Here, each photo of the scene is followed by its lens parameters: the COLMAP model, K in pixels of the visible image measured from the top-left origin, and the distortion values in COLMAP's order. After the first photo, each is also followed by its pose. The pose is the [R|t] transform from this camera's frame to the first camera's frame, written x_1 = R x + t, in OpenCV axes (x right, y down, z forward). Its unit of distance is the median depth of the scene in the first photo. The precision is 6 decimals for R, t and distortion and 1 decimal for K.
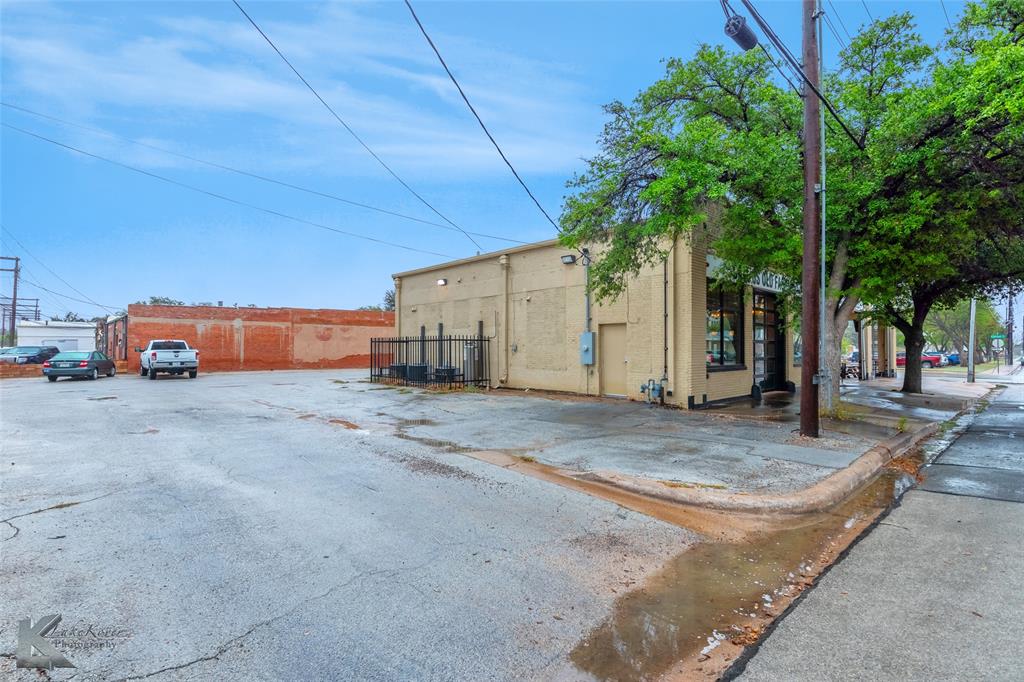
lens RADIAL K [[504.3, 0, 507.8], [0, 504.3, 345.3], [0, 0, 1]] dist [-0.000043, -0.000088]
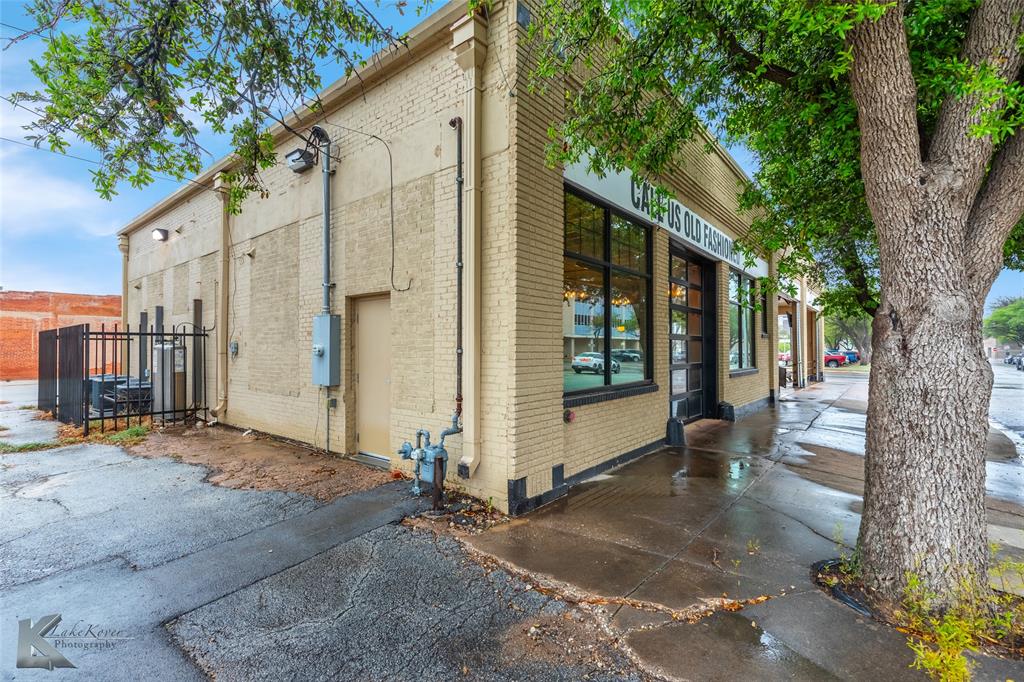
lens RADIAL K [[463.0, 0, 513.3], [0, 463.0, 342.7], [0, 0, 1]] dist [0.008525, -0.002536]
pose [[0.990461, 0.000042, 0.137792, 0.266966], [0.000592, 0.999989, -0.004567, 0.001318], [-0.137790, 0.004605, 0.990451, 0.560957]]
